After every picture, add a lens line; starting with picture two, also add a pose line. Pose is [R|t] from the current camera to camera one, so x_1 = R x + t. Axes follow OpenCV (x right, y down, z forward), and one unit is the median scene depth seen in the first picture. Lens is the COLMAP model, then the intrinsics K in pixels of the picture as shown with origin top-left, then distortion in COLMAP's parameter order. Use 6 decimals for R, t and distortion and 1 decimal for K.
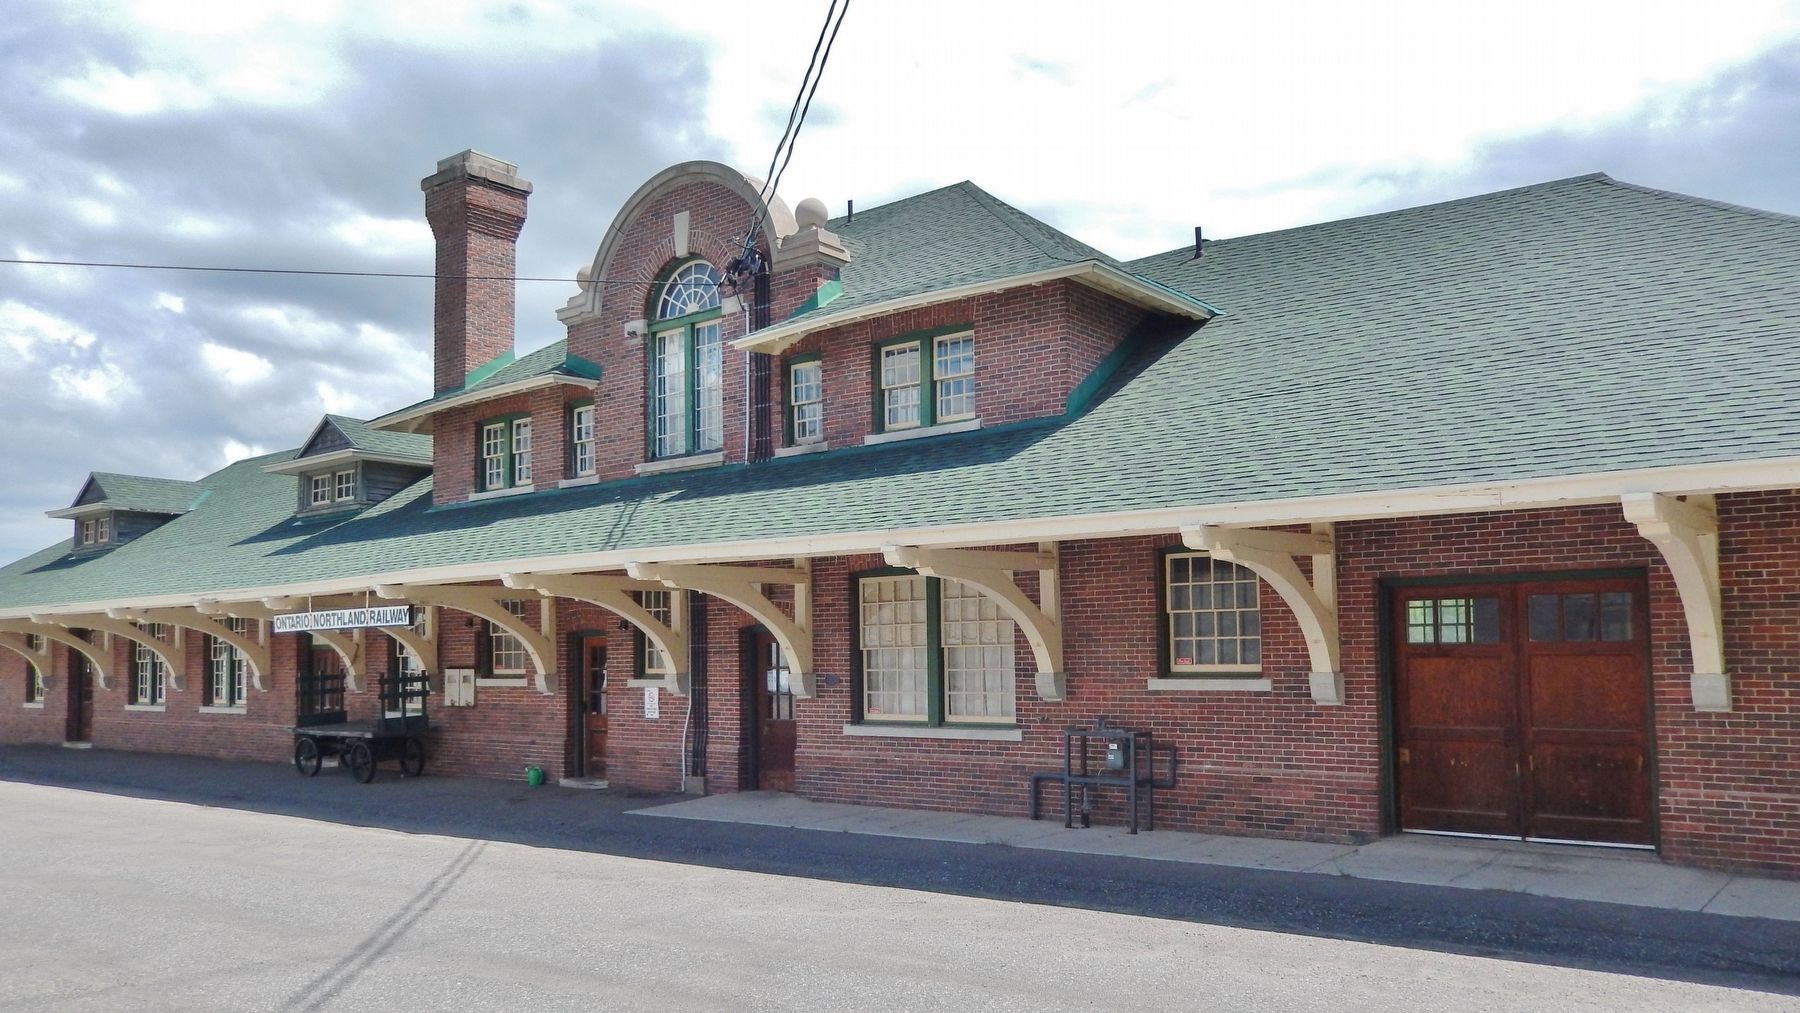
lens RADIAL K [[1310.7, 0, 903.5], [0, 1310.7, 531.3], [0, 0, 1]] dist [-0.002027, 0.001774]
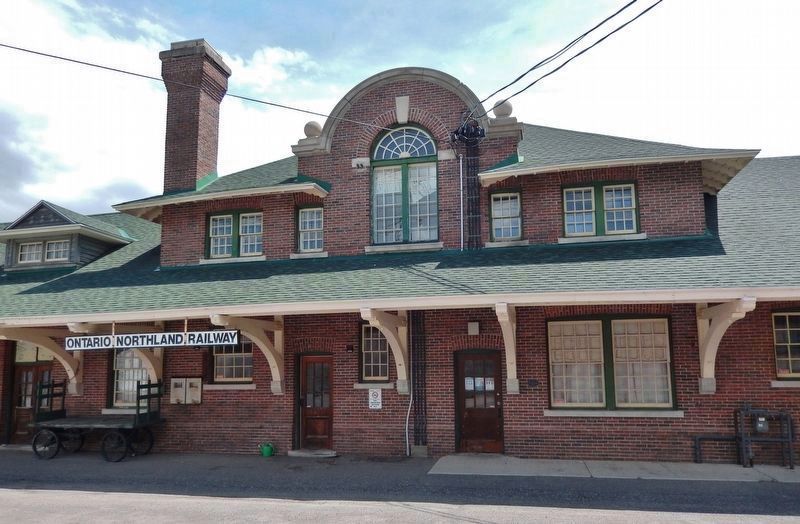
lens RADIAL K [[579.2, 0, 400.4], [0, 579.2, 282.0], [0, 0, 1]] dist [0.003156, 0.001479]
pose [[0.908026, 0.065537, 0.413756, -0.454430], [-0.039899, 0.996727, -0.070315, 0.039232], [-0.417010, 0.047340, 0.907668, 0.351881]]
